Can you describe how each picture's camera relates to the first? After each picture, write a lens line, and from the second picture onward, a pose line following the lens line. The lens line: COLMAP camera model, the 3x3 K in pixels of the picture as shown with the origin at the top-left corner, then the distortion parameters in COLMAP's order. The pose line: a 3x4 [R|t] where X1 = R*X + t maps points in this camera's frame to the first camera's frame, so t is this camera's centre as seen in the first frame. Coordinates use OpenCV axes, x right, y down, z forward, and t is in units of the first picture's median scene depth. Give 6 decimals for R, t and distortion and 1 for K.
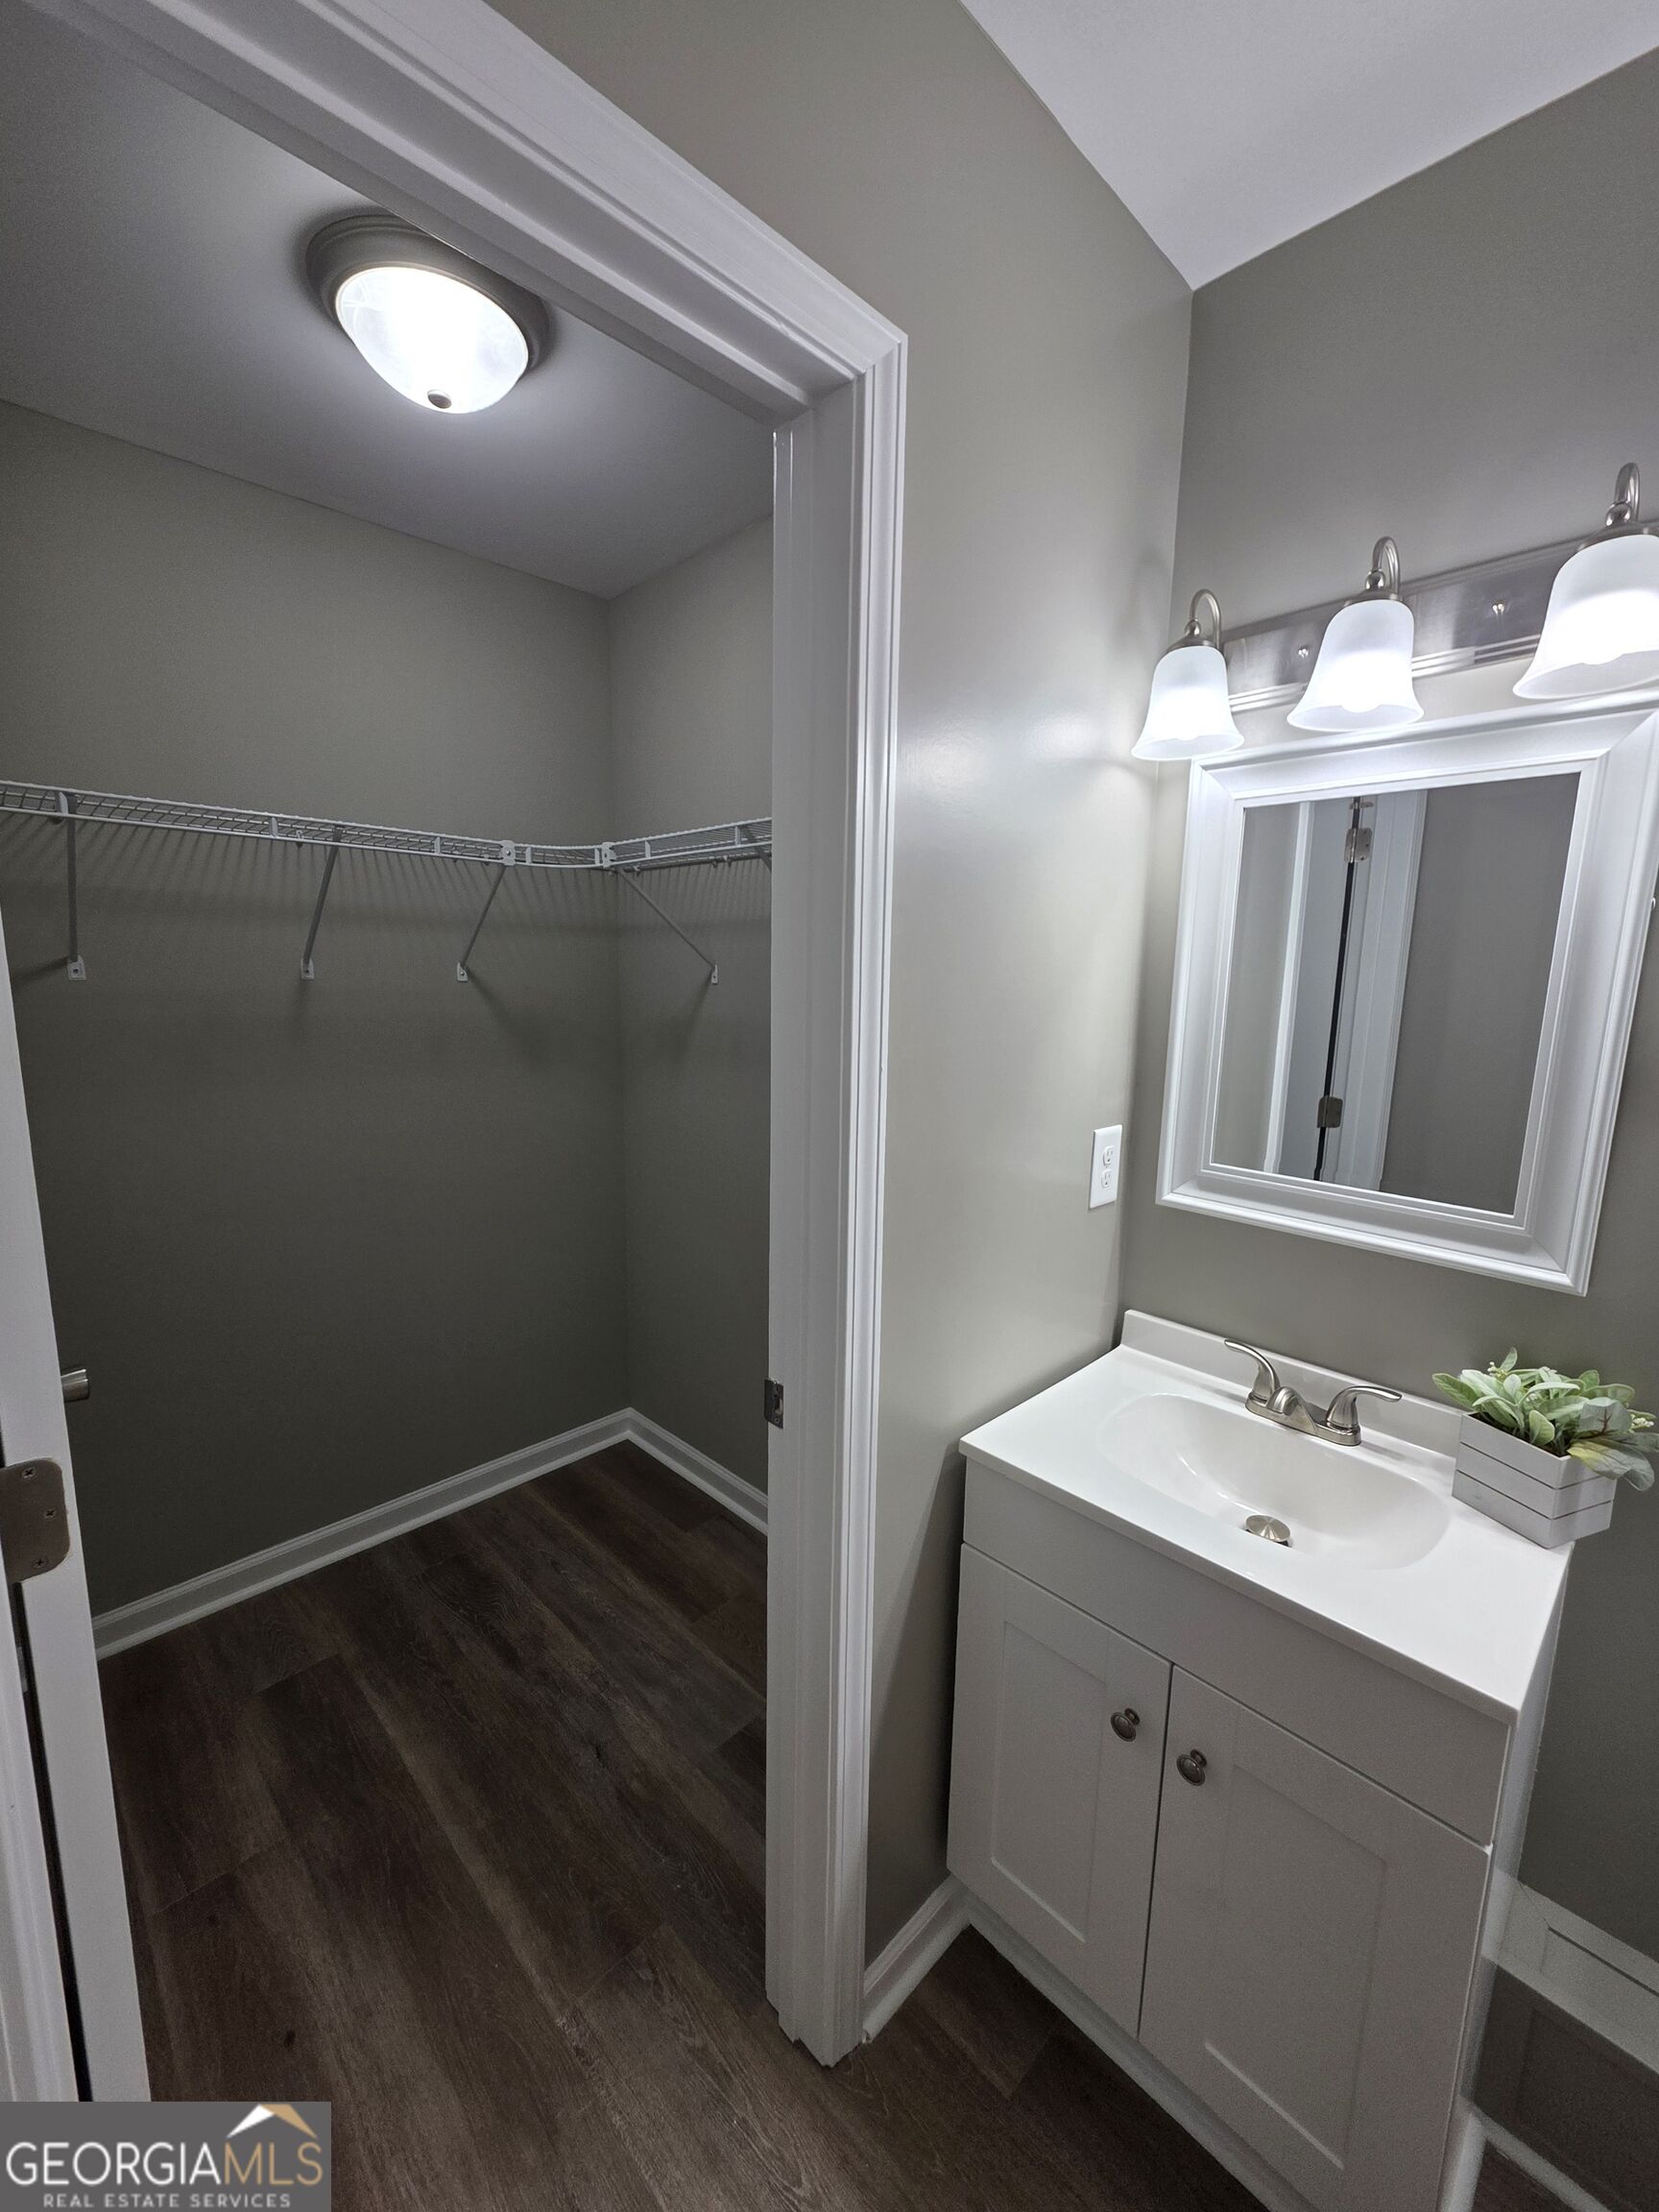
lens RADIAL K [[890.5, 0, 826.0], [0, 890.5, 1122.0], [0, 0, 1]] dist [0.000757, 0.001649]
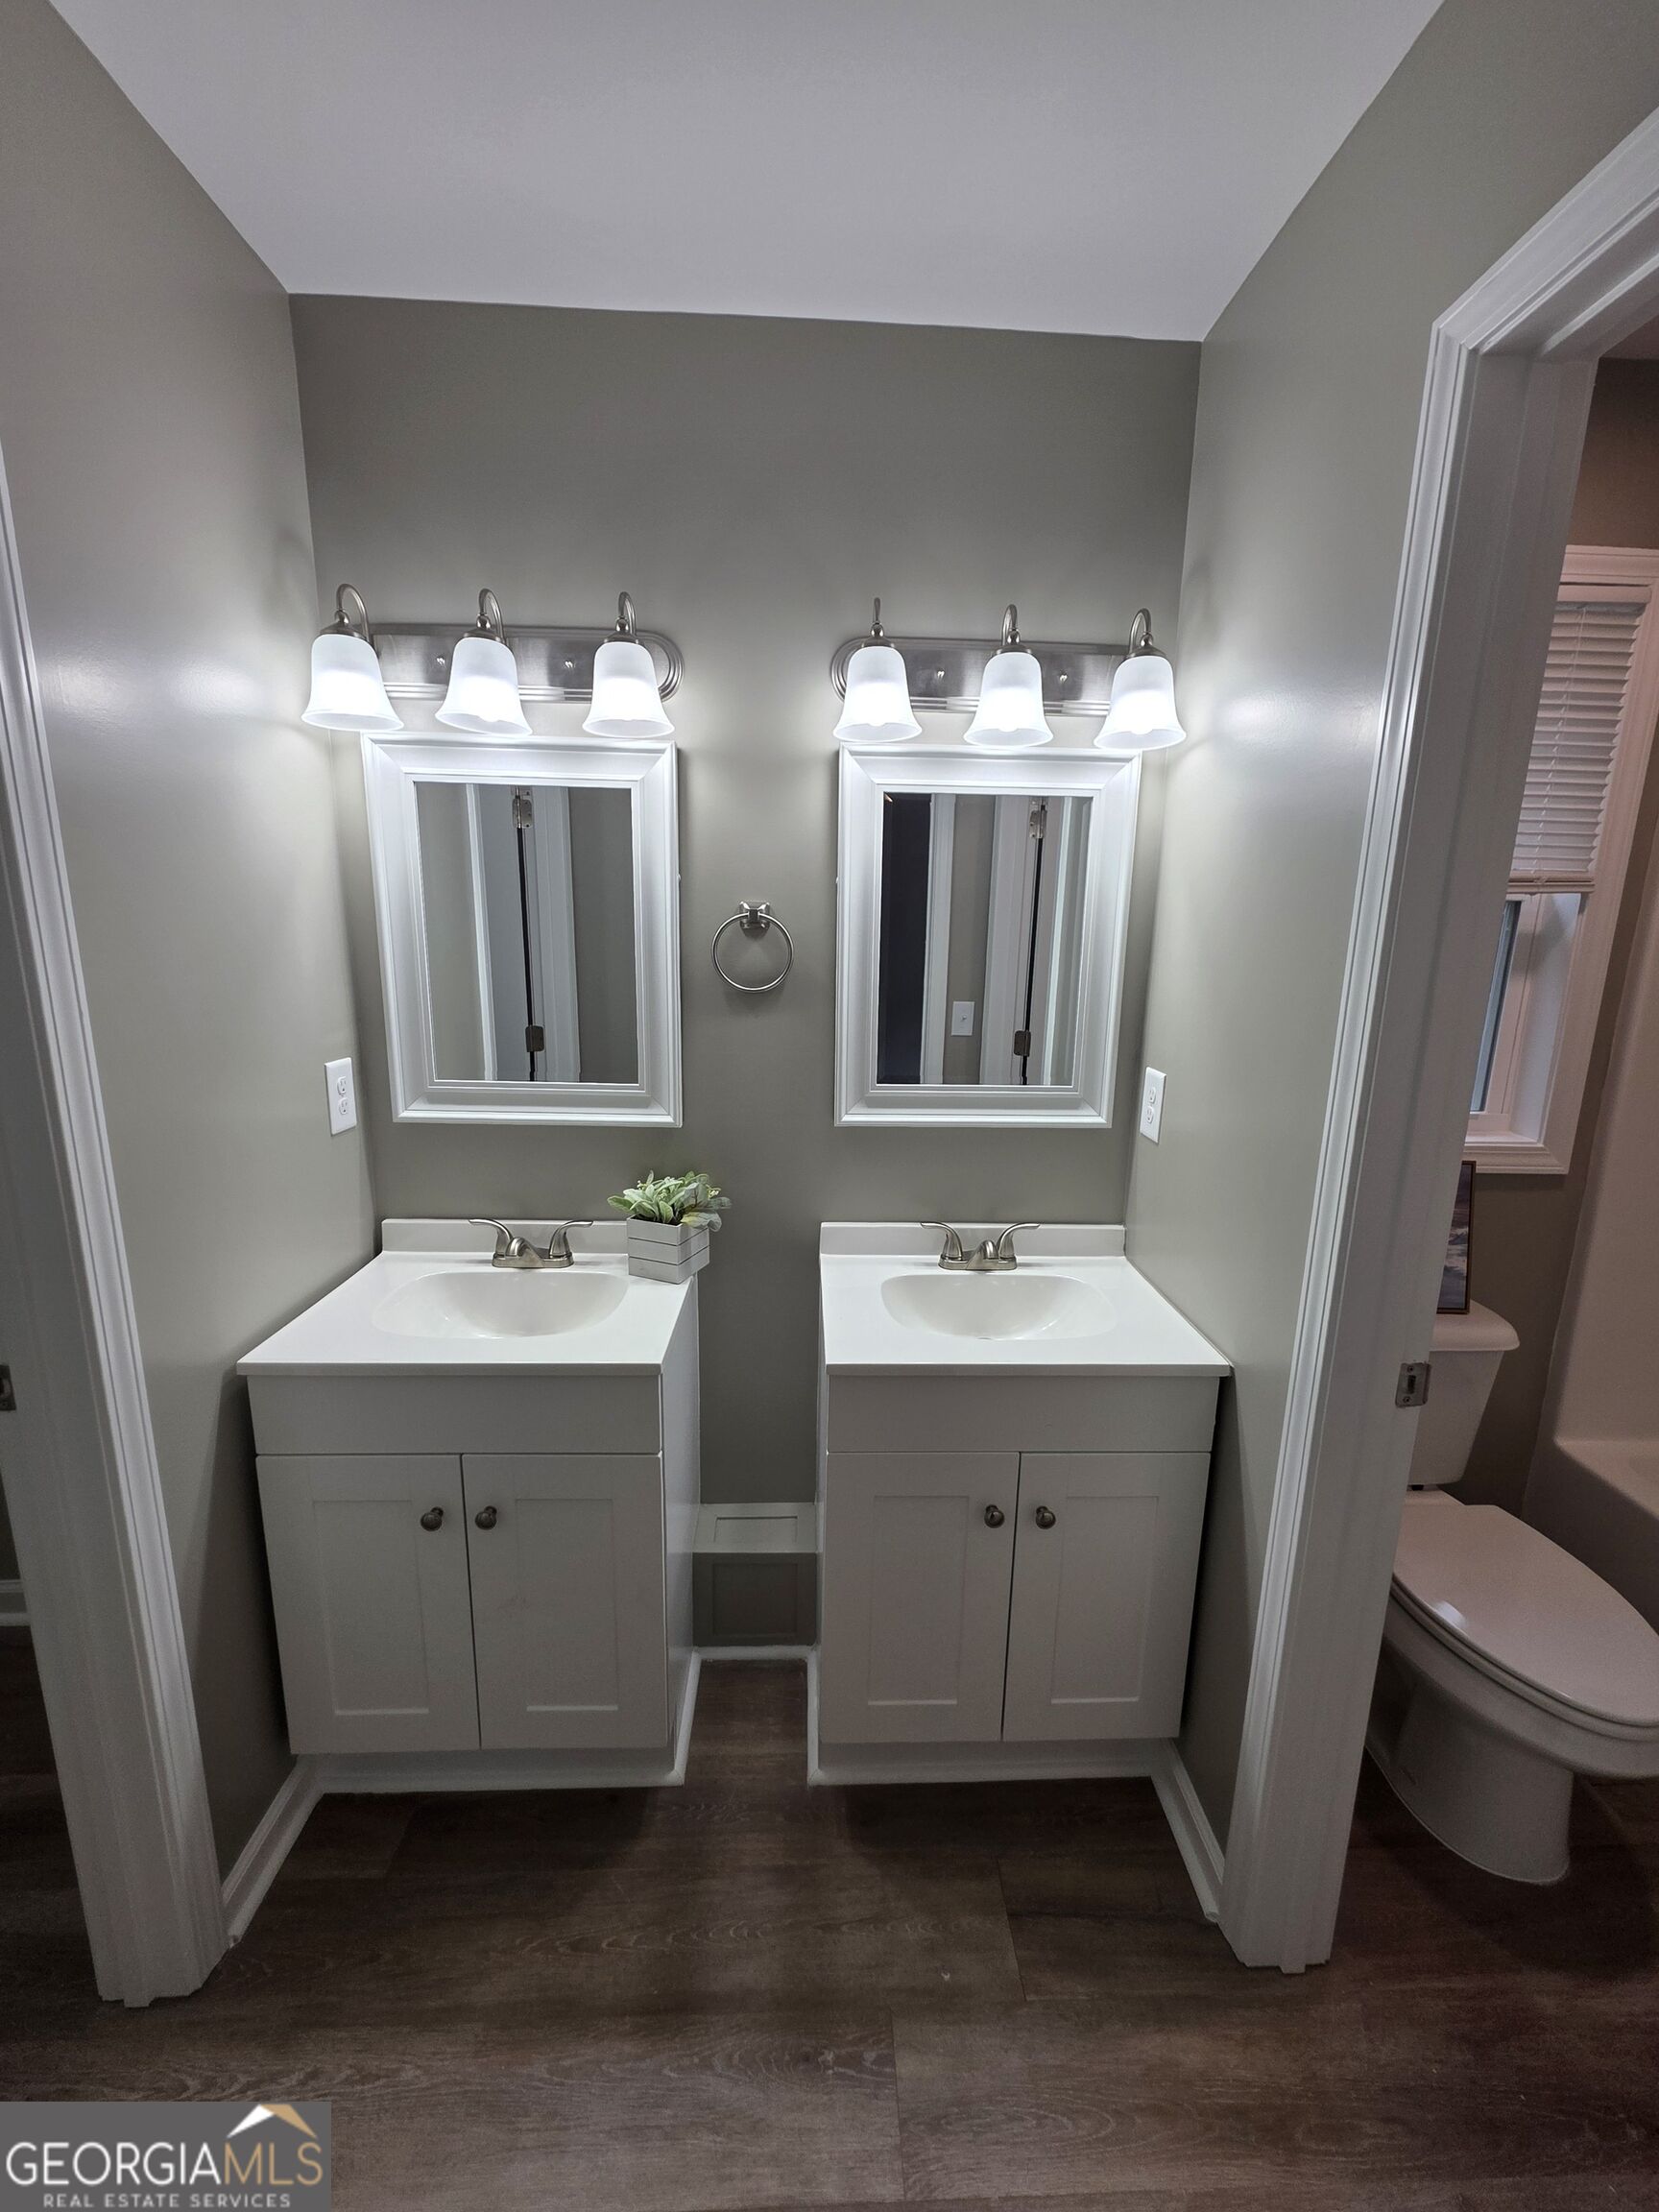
lens RADIAL K [[890.5, 0, 836.4], [0, 890.5, 1110.7], [0, 0, 1]] dist [0.000757, 0.001649]
pose [[0.678105, -0.149696, 0.719559, -0.084777], [0.120049, 0.988449, 0.092502, 0.048283], [-0.725094, 0.023656, 0.688243, -0.258821]]
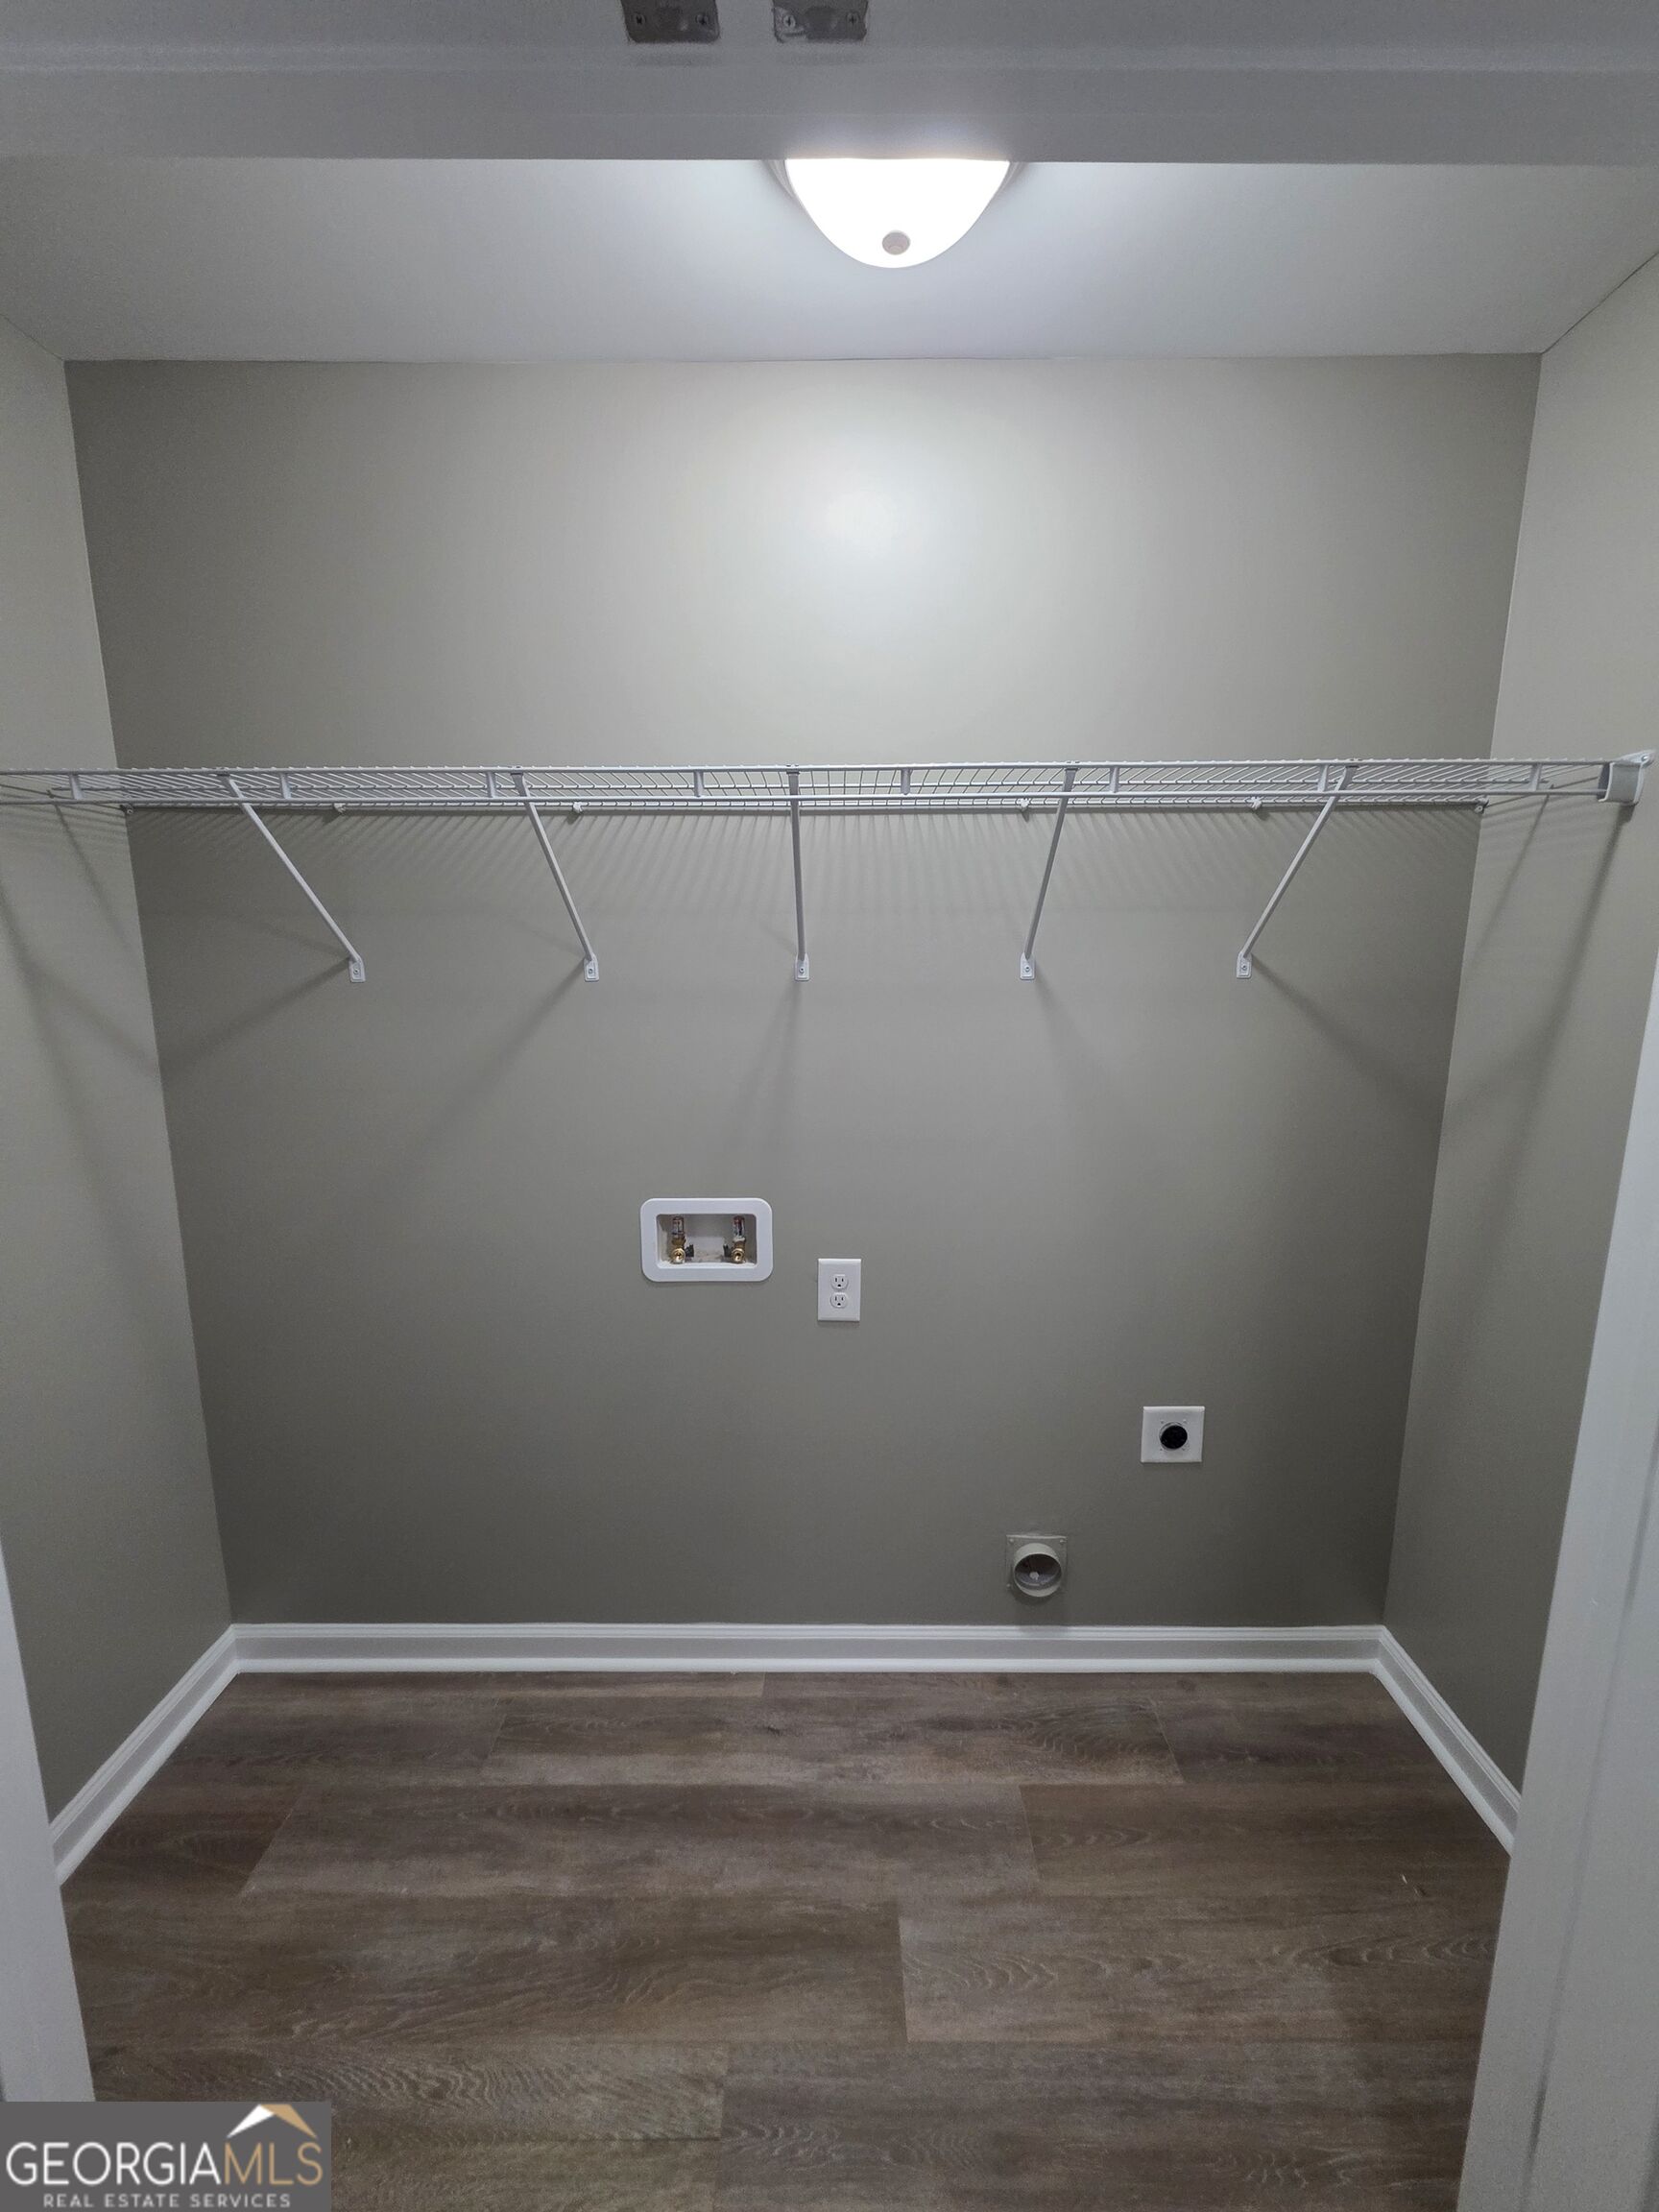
lens RADIAL K [[890.5, 0, 828.1], [0, 890.5, 1106.7], [0, 0, 1]] dist [0.000757, 0.001649]
pose [[-0.705993, 0.117944, -0.698328, 0.355625], [-0.126694, 0.949096, 0.288383, -0.293789], [0.696794, 0.292070, -0.655113, 1.636150]]
